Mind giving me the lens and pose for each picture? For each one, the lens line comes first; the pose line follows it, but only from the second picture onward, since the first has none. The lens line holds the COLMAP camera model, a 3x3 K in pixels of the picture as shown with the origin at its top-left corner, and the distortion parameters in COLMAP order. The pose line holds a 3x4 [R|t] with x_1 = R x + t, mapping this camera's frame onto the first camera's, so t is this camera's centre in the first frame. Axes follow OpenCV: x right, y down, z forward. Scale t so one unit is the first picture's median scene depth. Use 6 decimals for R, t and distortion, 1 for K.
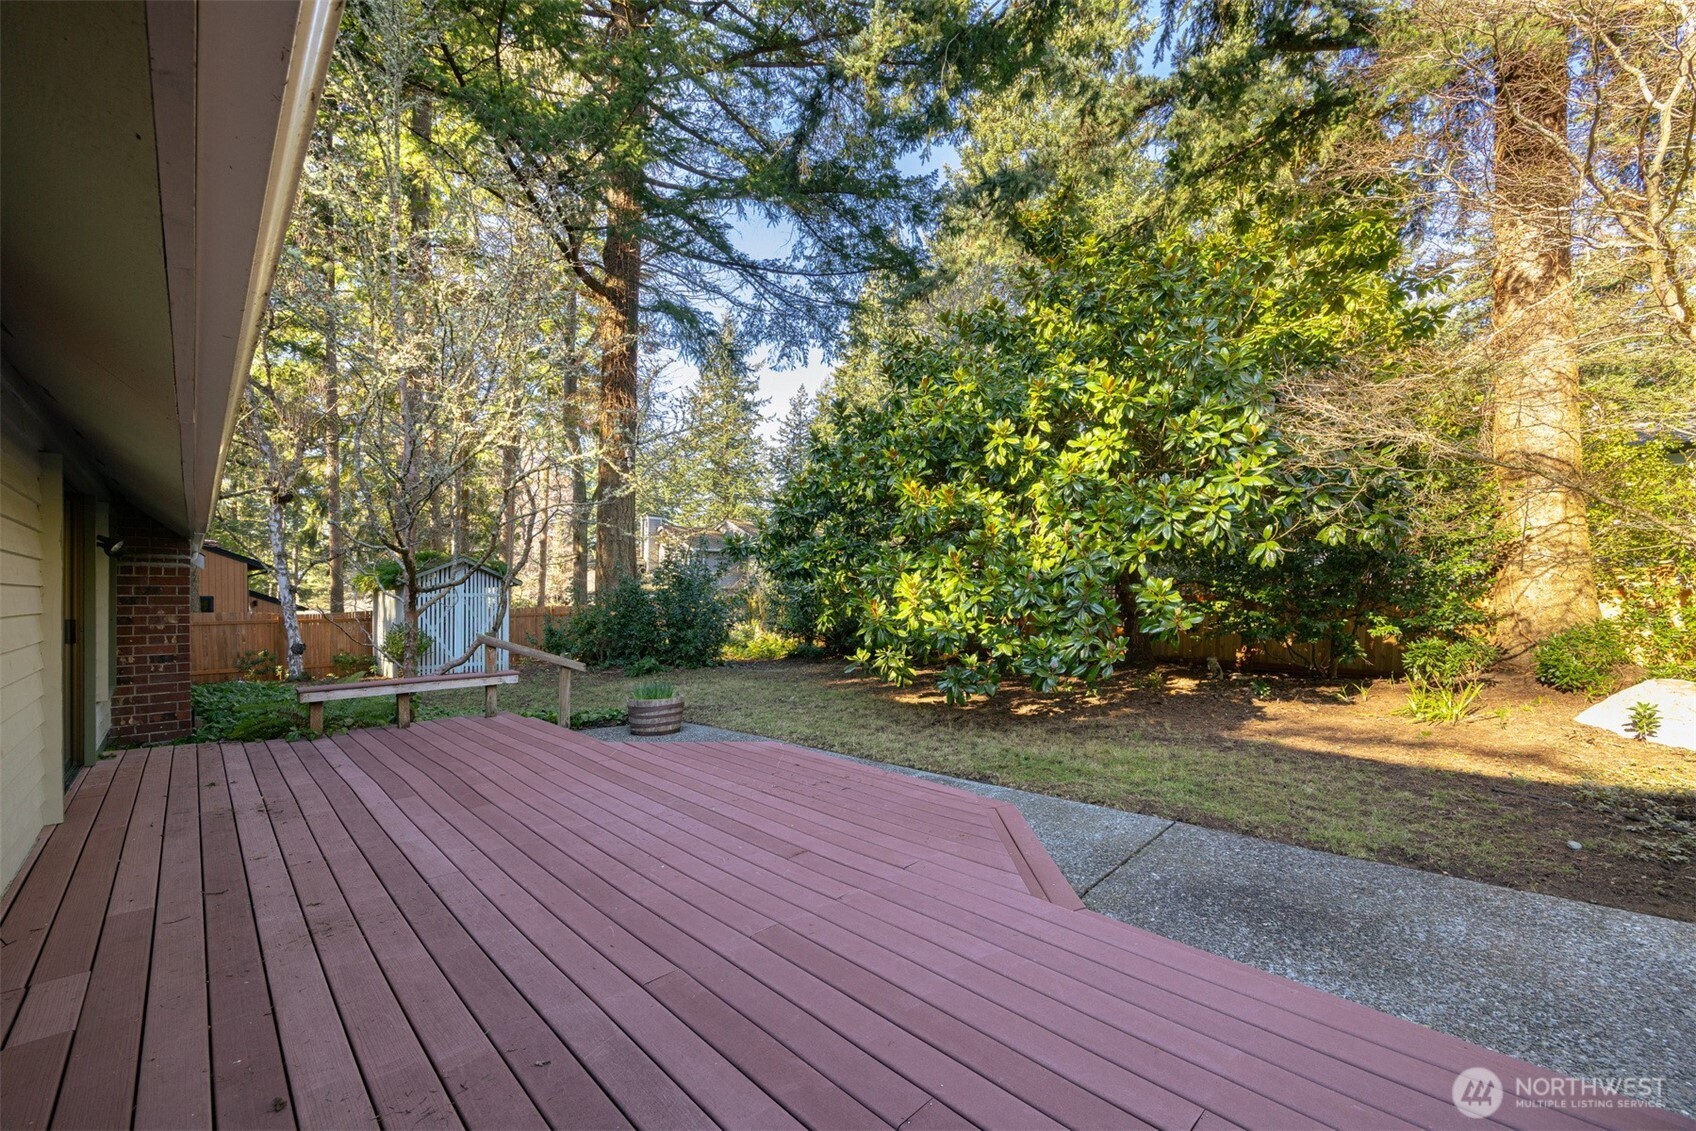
lens RADIAL K [[666.9, 0, 855.2], [0, 666.9, 569.2], [0, 0, 1]] dist [-0.000290, -0.000538]
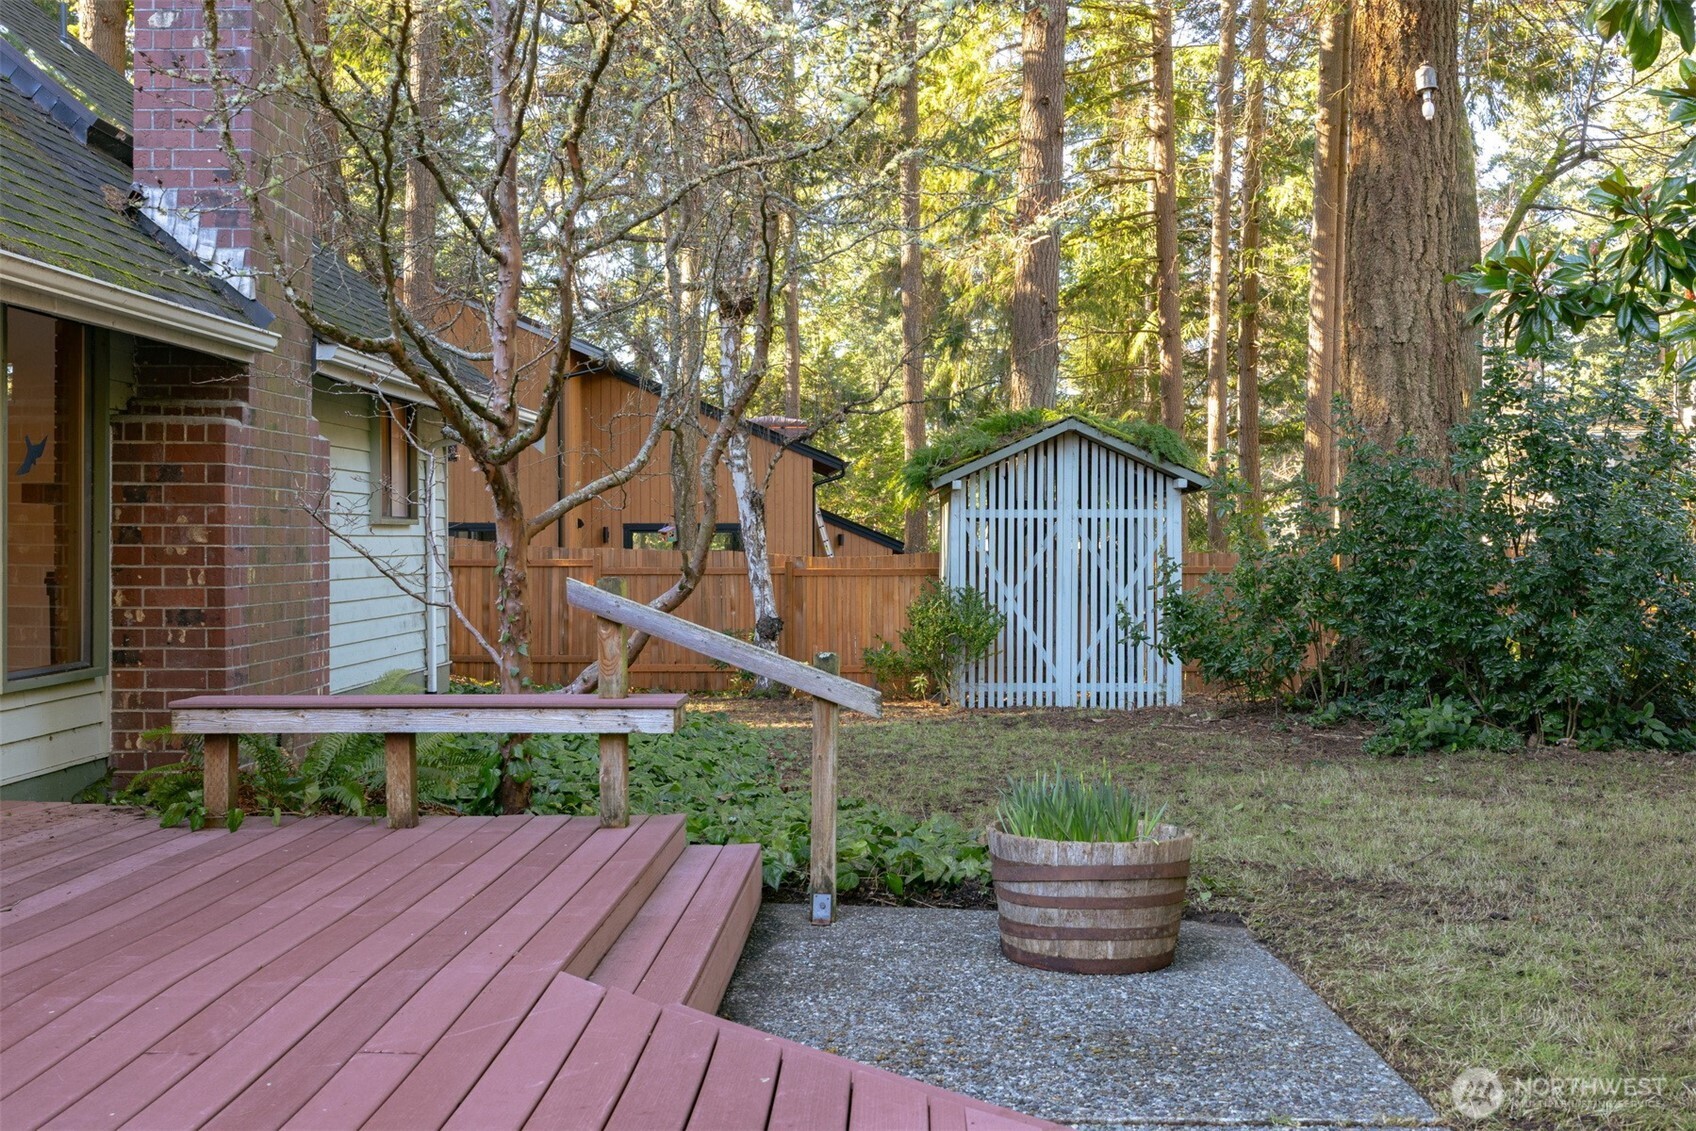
lens RADIAL K [[1692.8, 0, 848.0], [0, 1692.8, 565.5], [0, 0, 1]] dist [0.007460, 0.005648]
pose [[0.685404, 0.015352, -0.728001, 0.163336], [0.024833, 0.998703, 0.044441, 0.056711], [0.727740, -0.048538, 0.684134, 0.528574]]
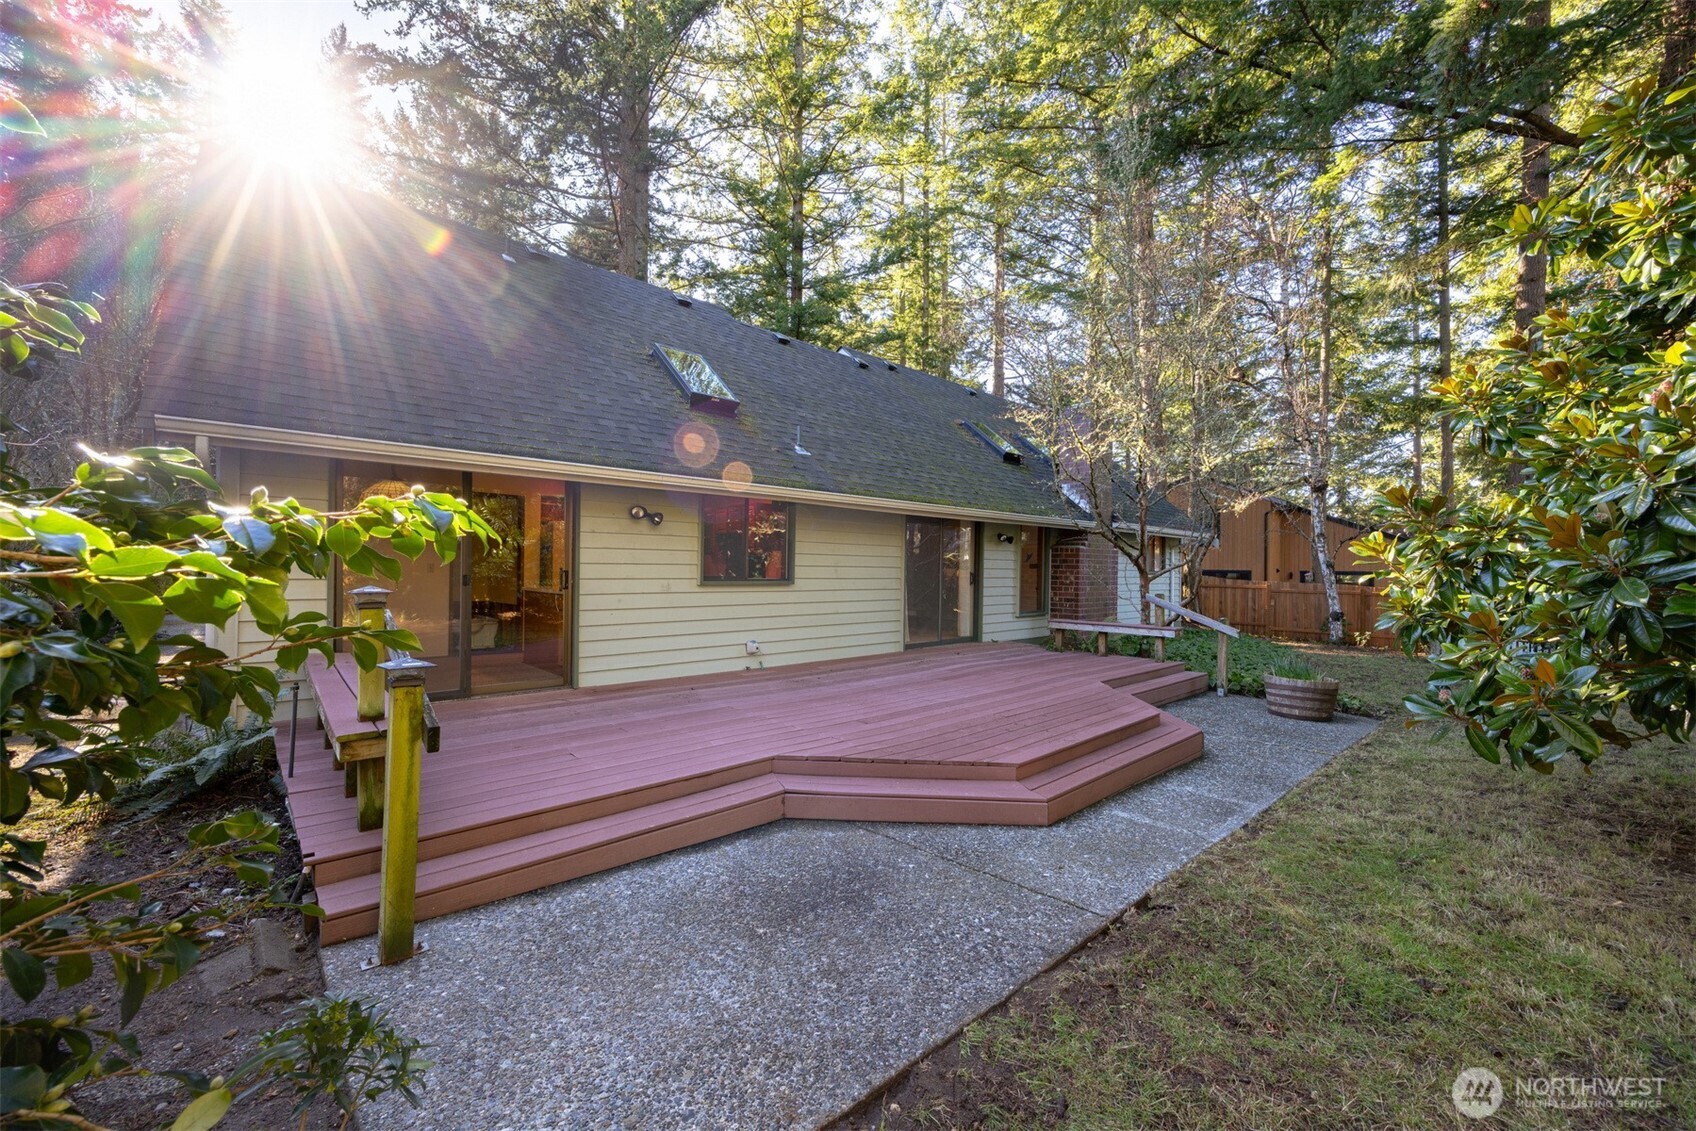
lens RADIAL K [[666.9, 0, 855.2], [0, 666.9, 569.2], [0, 0, 1]] dist [-0.000290, -0.000538]
pose [[-0.038457, 0.004782, -0.999249, 0.707357], [0.025504, 0.999667, 0.003802, 0.034524], [0.998935, -0.025338, -0.038566, 0.518778]]
